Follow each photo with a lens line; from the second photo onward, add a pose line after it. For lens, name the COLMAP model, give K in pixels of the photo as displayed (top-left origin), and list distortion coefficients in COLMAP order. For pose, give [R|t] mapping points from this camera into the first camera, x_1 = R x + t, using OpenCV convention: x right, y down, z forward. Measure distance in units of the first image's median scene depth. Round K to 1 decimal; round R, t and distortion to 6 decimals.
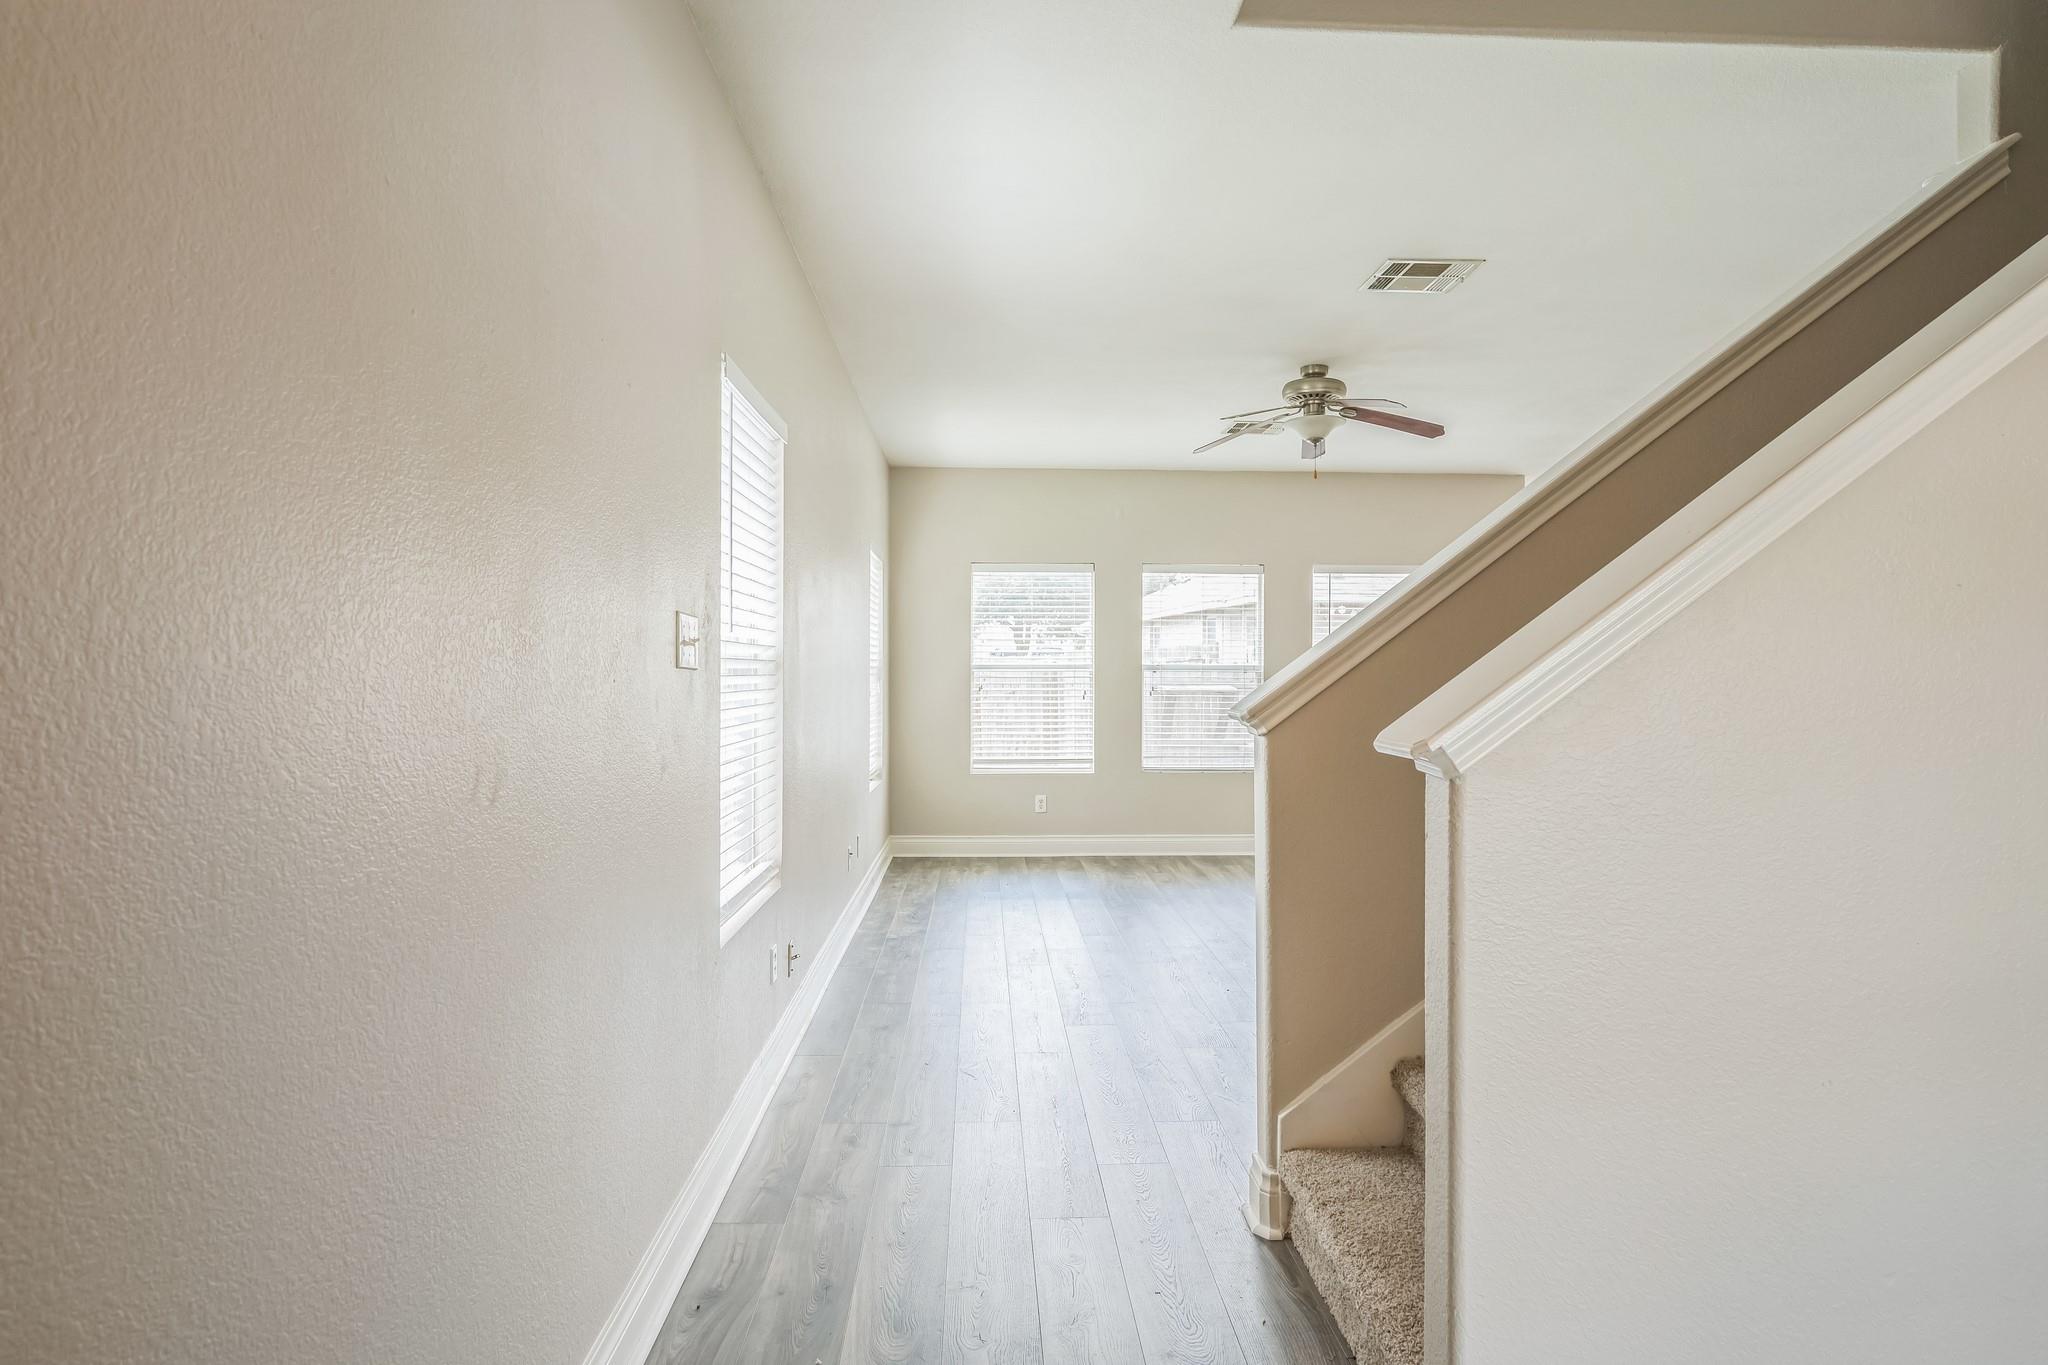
lens RADIAL K [[1209.7, 0, 1035.0], [0, 1209.7, 682.9], [0, 0, 1]] dist [-0.006122, 0.003284]
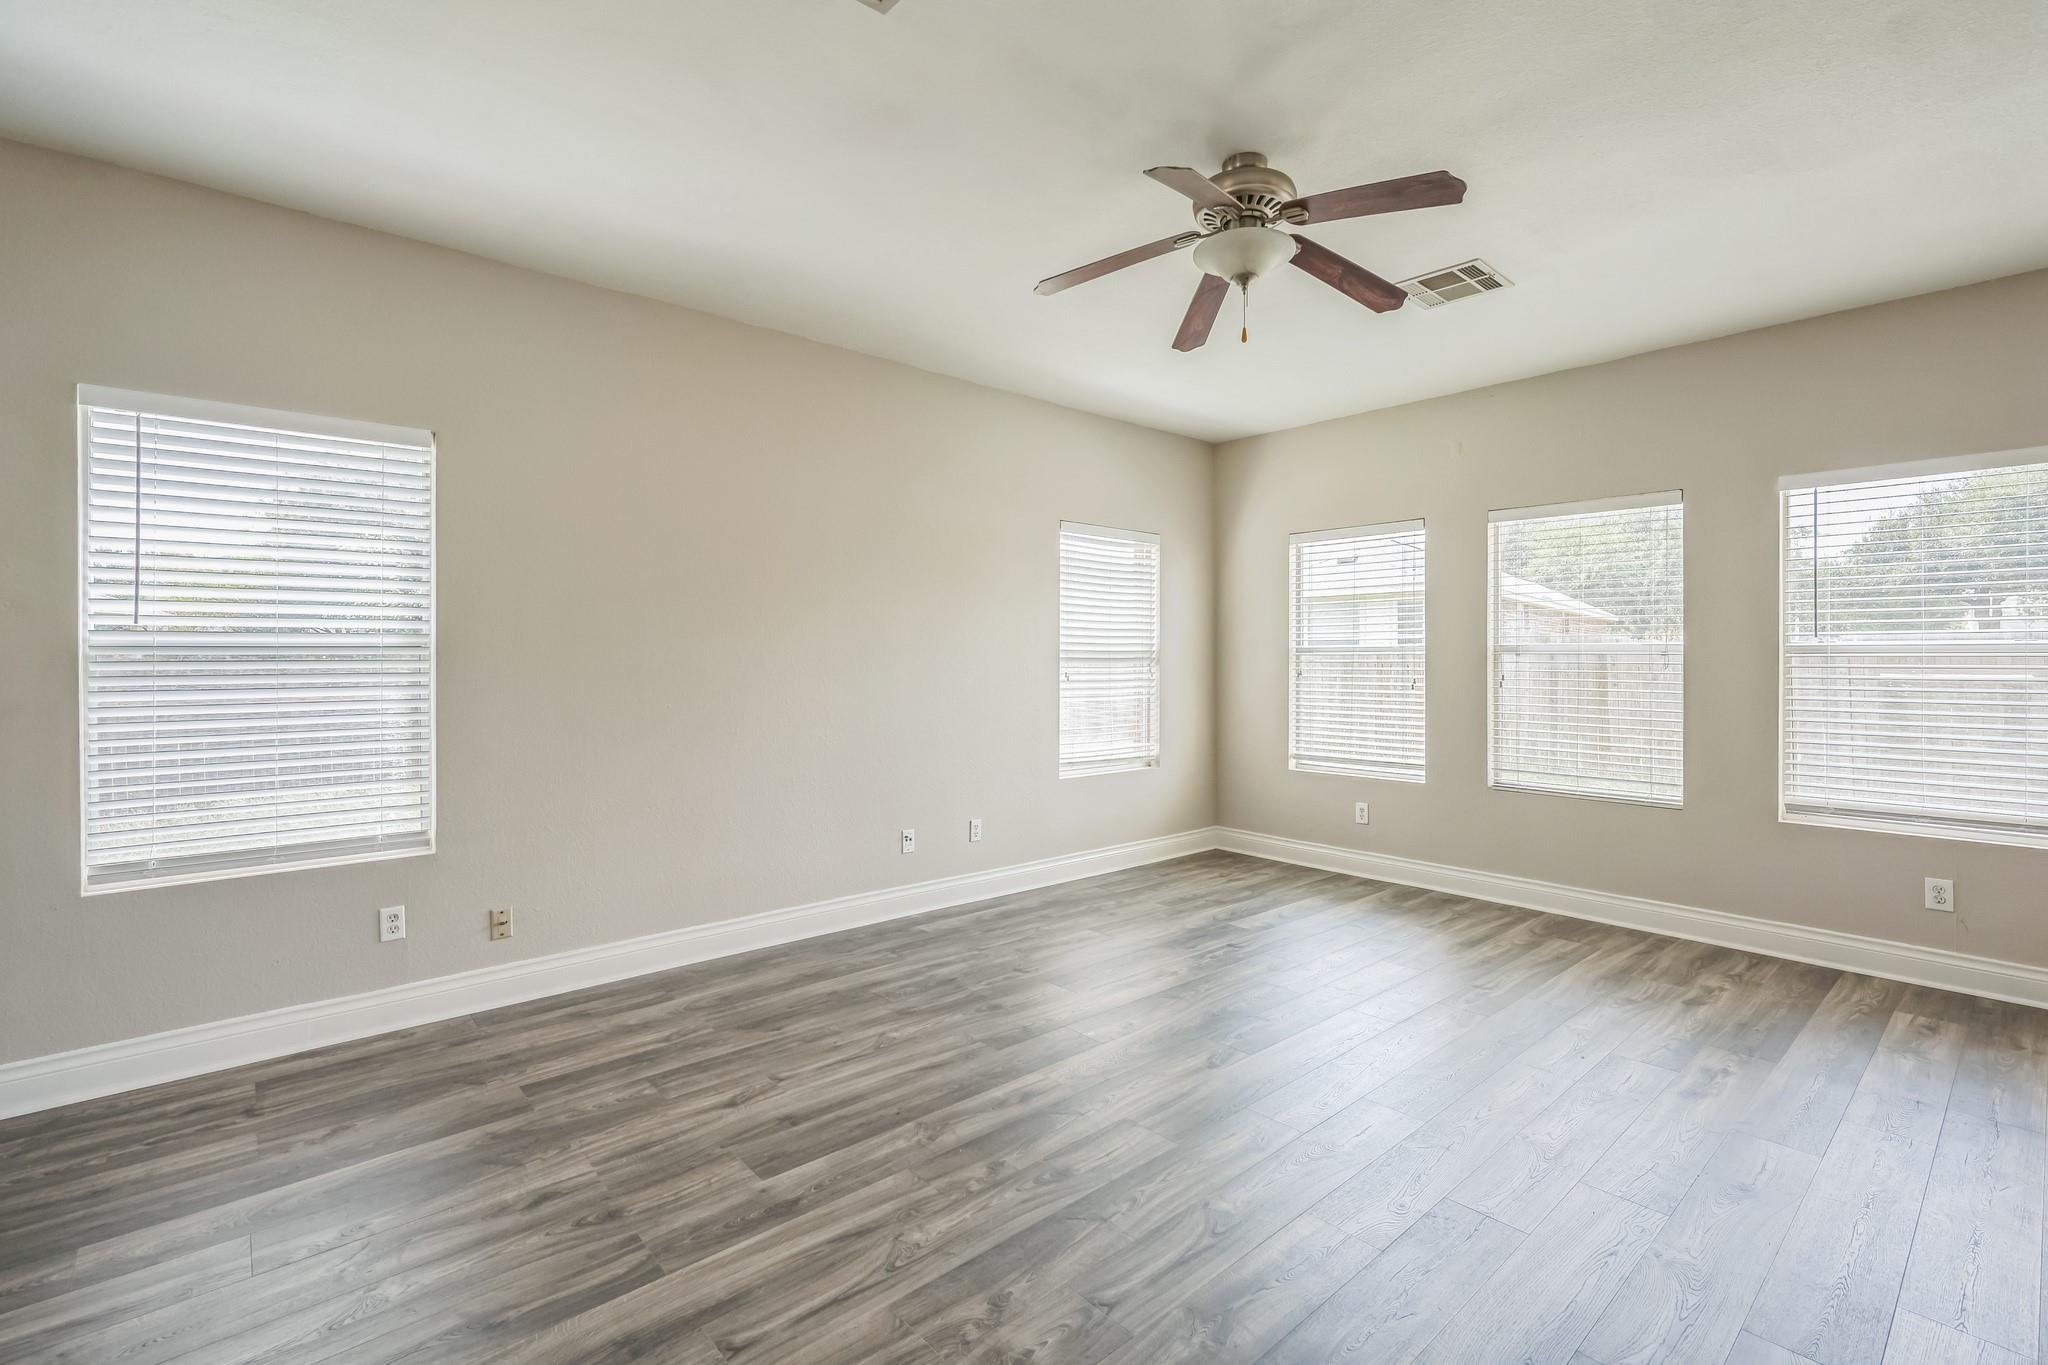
lens RADIAL K [[920.4, 0, 1021.4], [0, 920.4, 668.8], [0, 0, 1]] dist [0.000306, -0.000979]
pose [[0.617319, 0.009569, -0.786654, 0.372506], [-0.005398, 0.999954, 0.007927, -0.003329], [0.786694, -0.000647, 0.617343, 0.442581]]
